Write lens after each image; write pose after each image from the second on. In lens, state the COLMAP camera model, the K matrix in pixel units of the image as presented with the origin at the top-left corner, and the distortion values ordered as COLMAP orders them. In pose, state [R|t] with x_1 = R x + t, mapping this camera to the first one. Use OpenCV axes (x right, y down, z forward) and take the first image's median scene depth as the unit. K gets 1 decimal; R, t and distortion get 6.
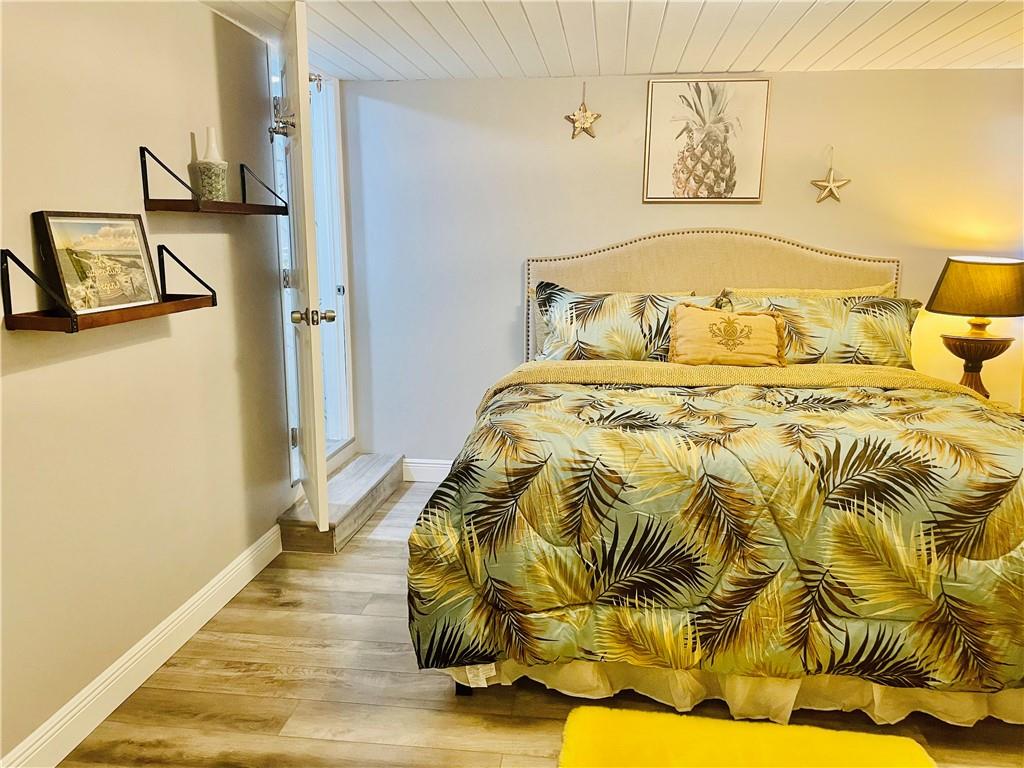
lens RADIAL K [[775.9, 0, 512.0], [0, 775.9, 376.4], [0, 0, 1]] dist [0.074294, -0.097121]
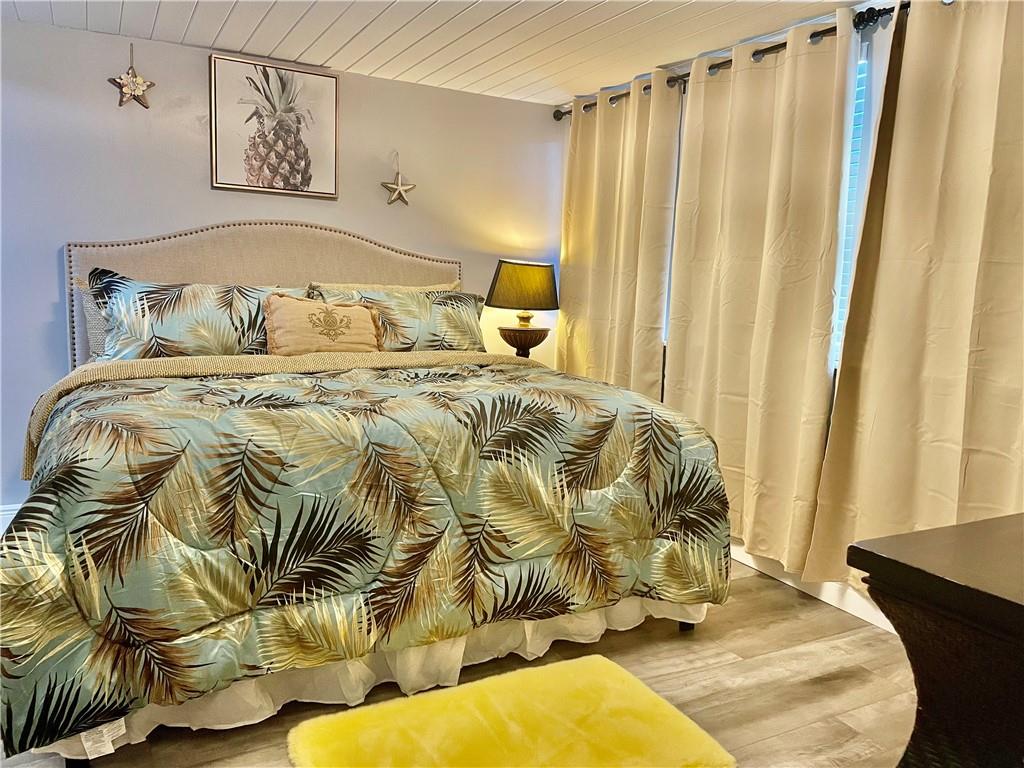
lens RADIAL K [[775.9, 0, 514.5], [0, 775.9, 383.7], [0, 0, 1]] dist [0.074294, -0.097121]
pose [[0.810217, -0.052624, 0.583763, -0.152167], [0.079106, 0.996667, -0.019946, 0.082827], [-0.580767, 0.062340, 0.811679, 0.117221]]
